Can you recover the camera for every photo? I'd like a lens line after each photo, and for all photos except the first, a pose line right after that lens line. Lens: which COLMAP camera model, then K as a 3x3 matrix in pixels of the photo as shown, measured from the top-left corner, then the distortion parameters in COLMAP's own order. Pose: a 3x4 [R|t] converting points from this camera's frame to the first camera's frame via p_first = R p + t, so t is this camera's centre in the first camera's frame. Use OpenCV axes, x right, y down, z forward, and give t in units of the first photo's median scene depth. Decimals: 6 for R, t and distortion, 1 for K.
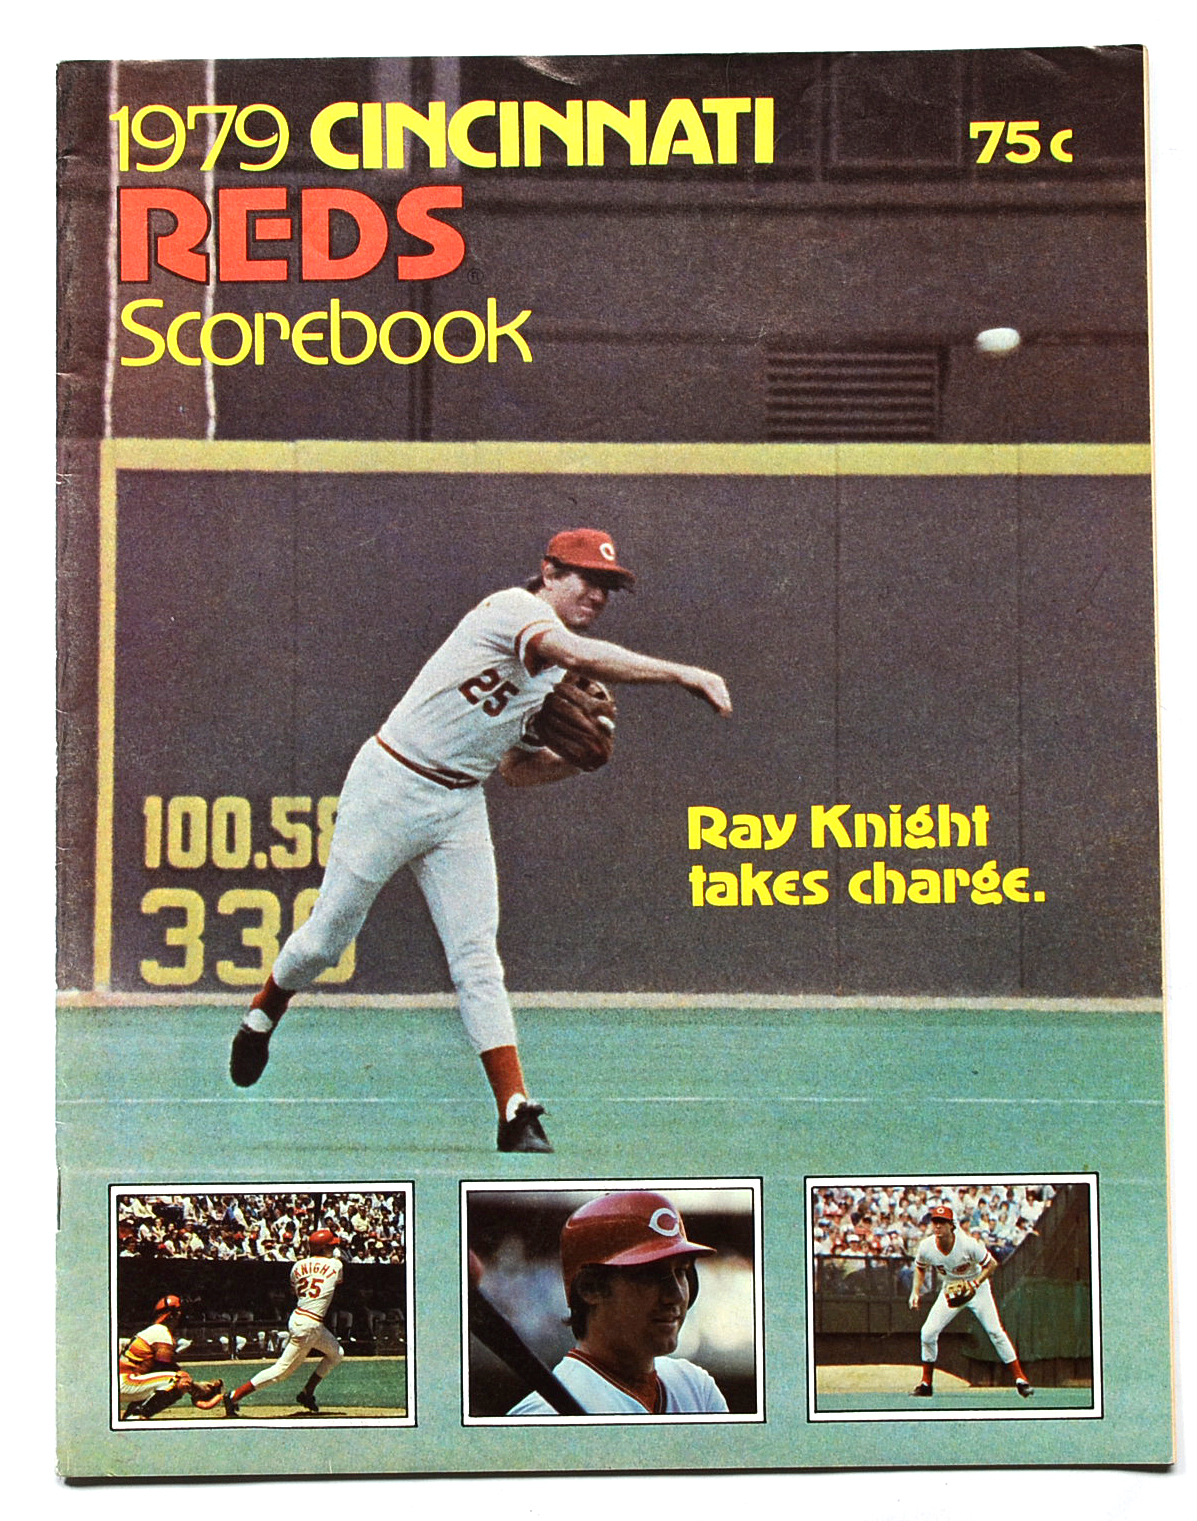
lens RADIAL K [[2584.3, 0, 592.8], [0, 2584.3, 761.8], [0, 0, 1]] dist [-0.022933, 0.000000]
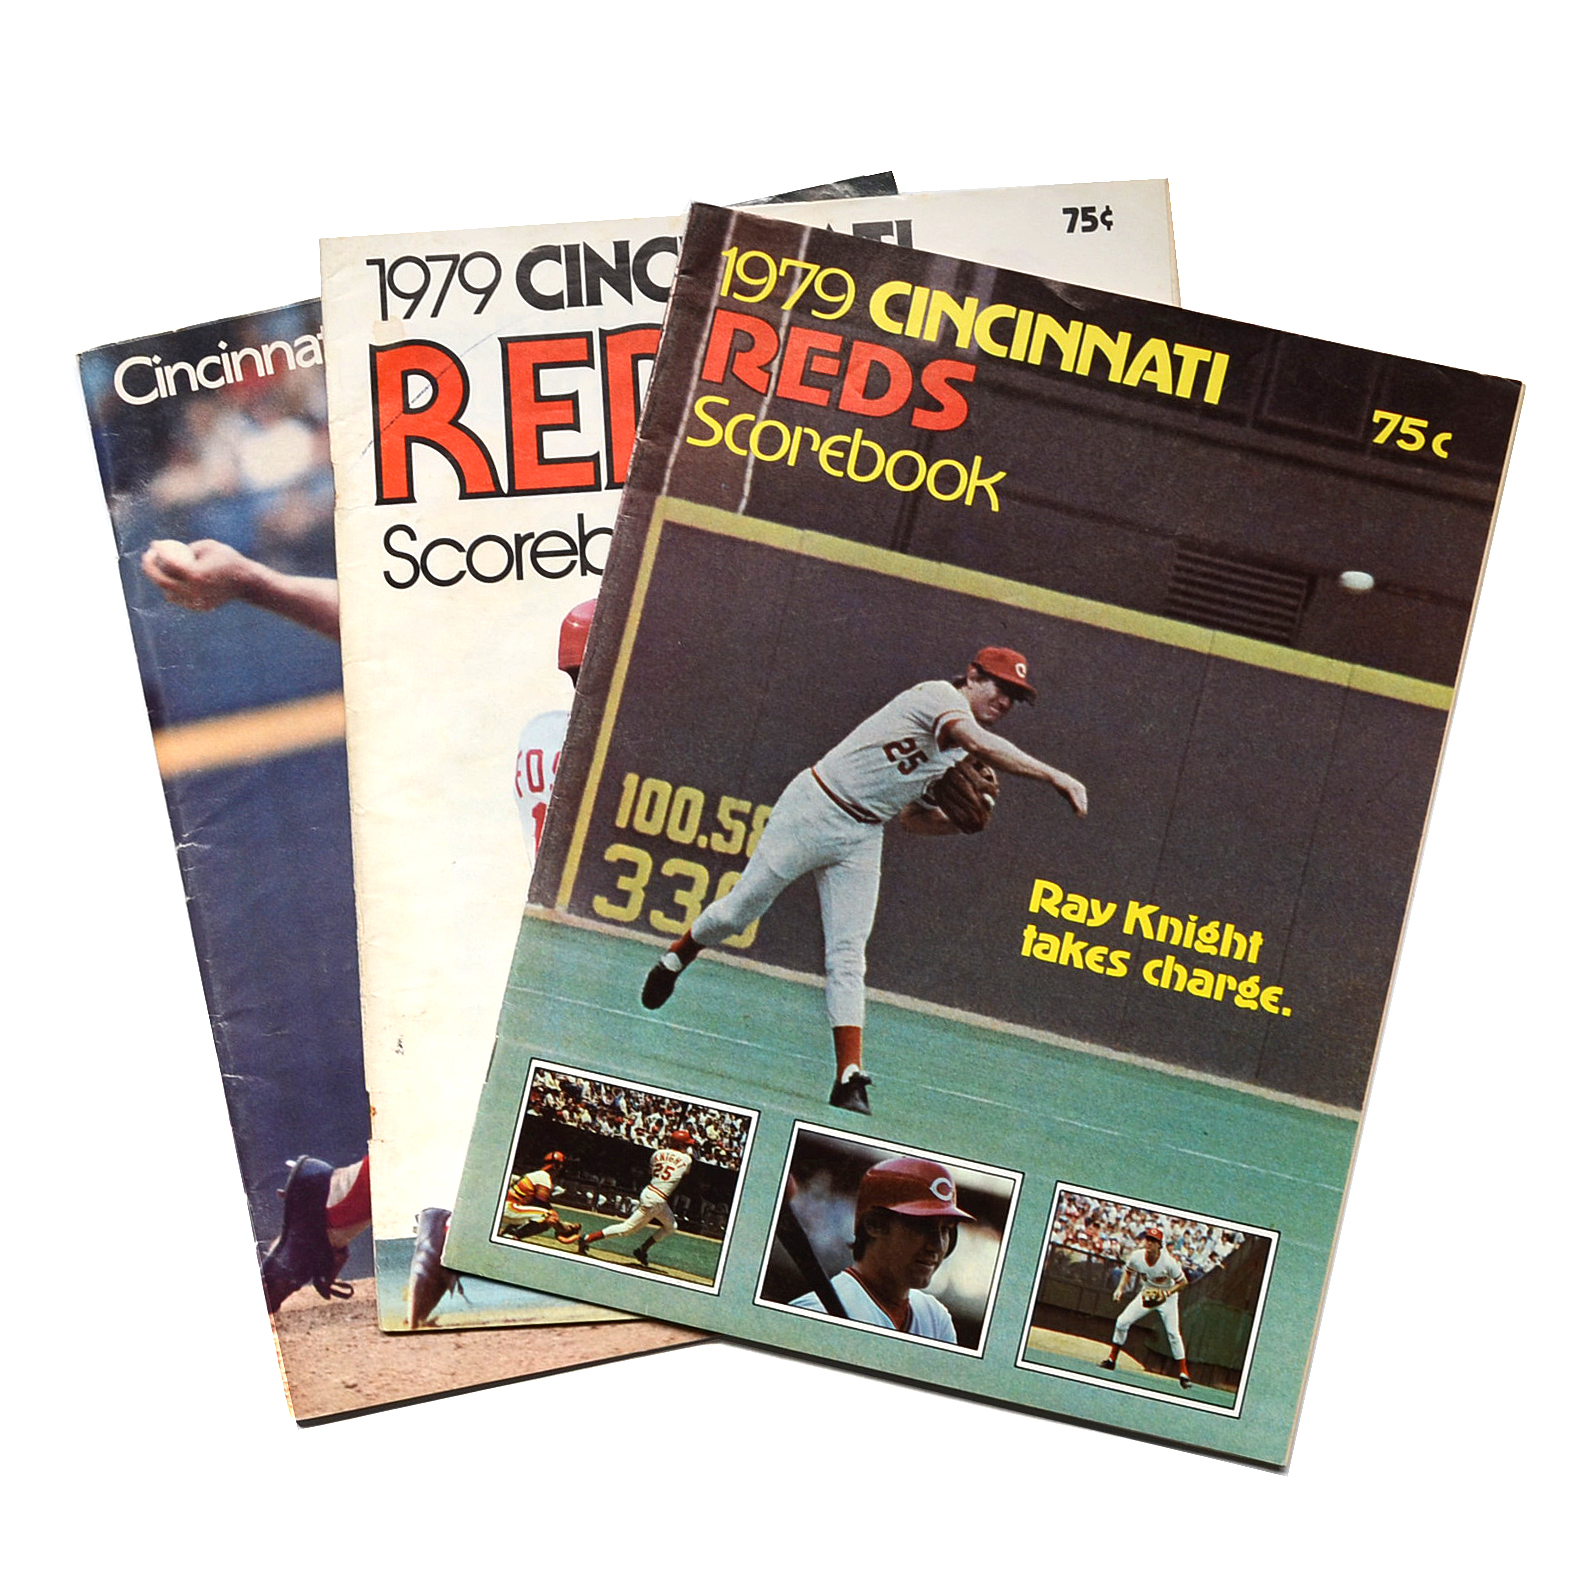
lens RADIAL K [[2915.8, 0, 790.2], [0, 2915.8, 791.6], [0, 0, 1]] dist [-0.027832, 0.000000]
pose [[0.969863, 0.232350, -0.073342, 0.014828], [-0.231147, 0.972608, 0.024605, -0.032022], [0.077050, -0.006911, 0.997003, -0.449196]]
